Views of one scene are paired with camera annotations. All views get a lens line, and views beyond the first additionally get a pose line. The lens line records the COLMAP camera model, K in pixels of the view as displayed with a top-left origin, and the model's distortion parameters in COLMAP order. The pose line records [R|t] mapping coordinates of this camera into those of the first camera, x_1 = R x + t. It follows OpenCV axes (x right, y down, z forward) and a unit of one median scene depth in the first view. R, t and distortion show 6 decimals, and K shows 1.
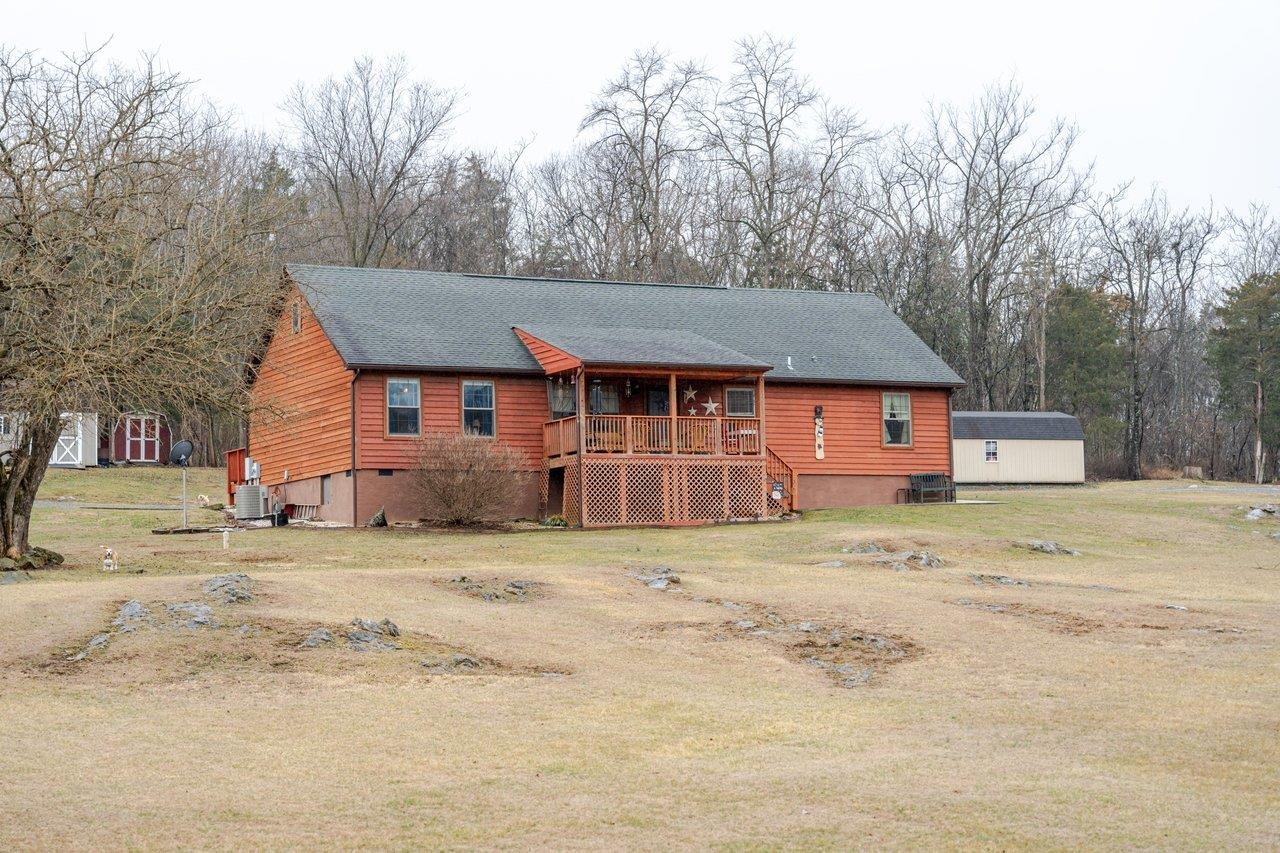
lens RADIAL K [[2372.1, 0, 640.0], [0, 2372.1, 426.5], [0, 0, 1]] dist [0.234446, -0.057792]
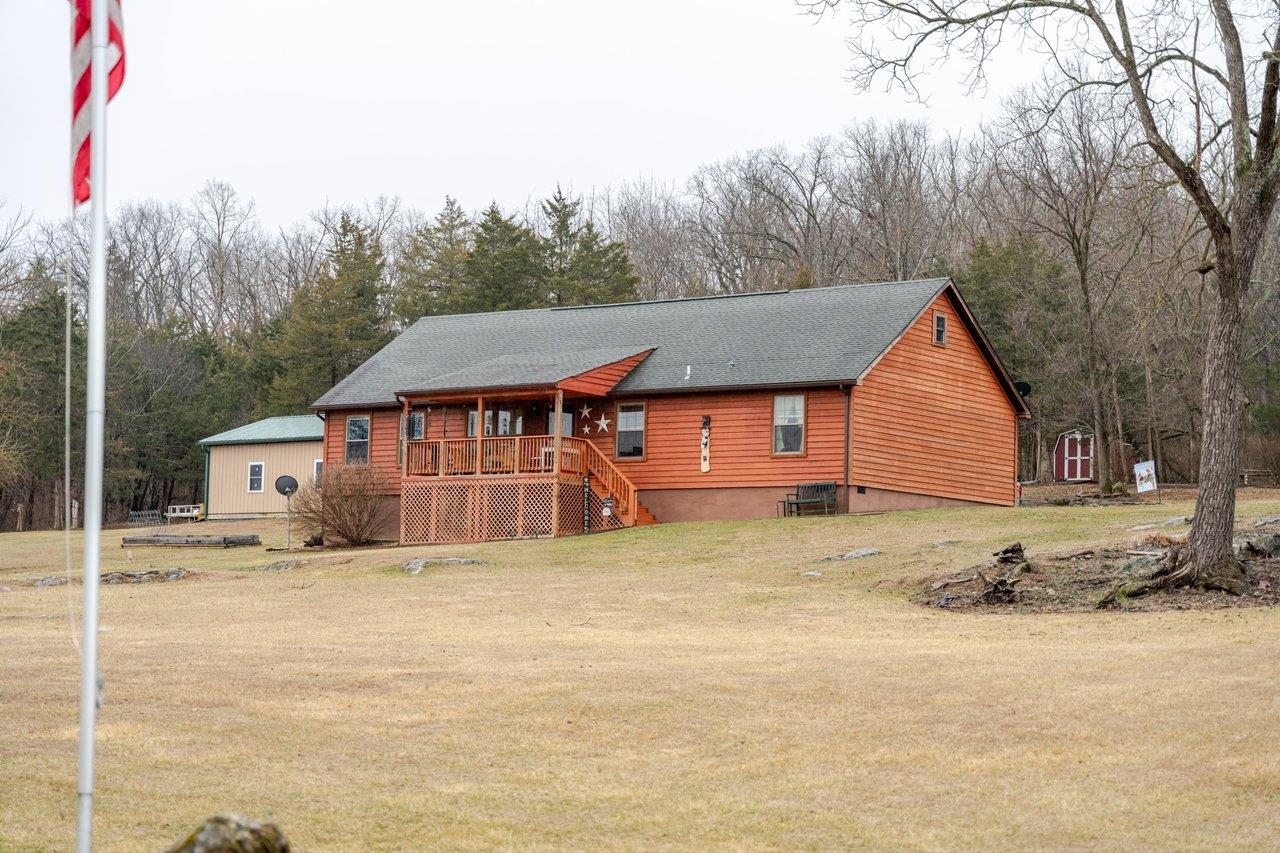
lens RADIAL K [[2372.1, 0, 640.0], [0, 2372.1, 426.5], [0, 0, 1]] dist [0.234446, -0.057792]
pose [[0.503542, -0.047514, -0.862664, 0.873375], [0.041336, 0.998668, -0.030877, 0.023677], [0.862982, -0.020112, 0.504835, 0.498318]]
